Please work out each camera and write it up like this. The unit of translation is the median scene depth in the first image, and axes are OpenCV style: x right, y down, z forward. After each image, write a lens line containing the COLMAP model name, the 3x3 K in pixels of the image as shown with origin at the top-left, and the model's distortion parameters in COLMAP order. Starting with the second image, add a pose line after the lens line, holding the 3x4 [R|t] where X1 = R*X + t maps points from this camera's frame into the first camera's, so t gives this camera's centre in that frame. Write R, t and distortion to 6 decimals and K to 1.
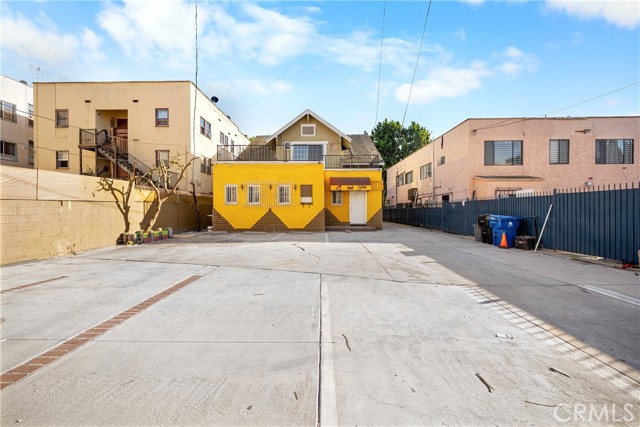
lens RADIAL K [[261.0, 0, 319.9], [0, 261.0, 210.5], [0, 0, 1]] dist [-0.002837, -0.000063]
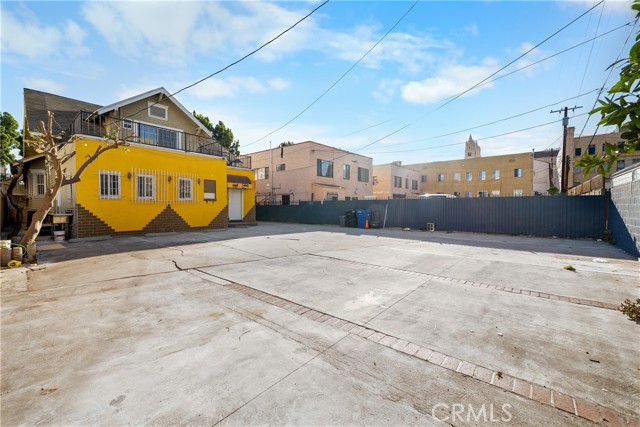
lens RADIAL K [[261.0, 0, 324.3], [0, 261.0, 211.9], [0, 0, 1]] dist [-0.002837, -0.000063]
pose [[0.629480, -0.010920, 0.776940, -0.459151], [-0.003554, 0.999850, 0.016933, -0.000324], [-0.777008, -0.013420, 0.629347, 0.066213]]
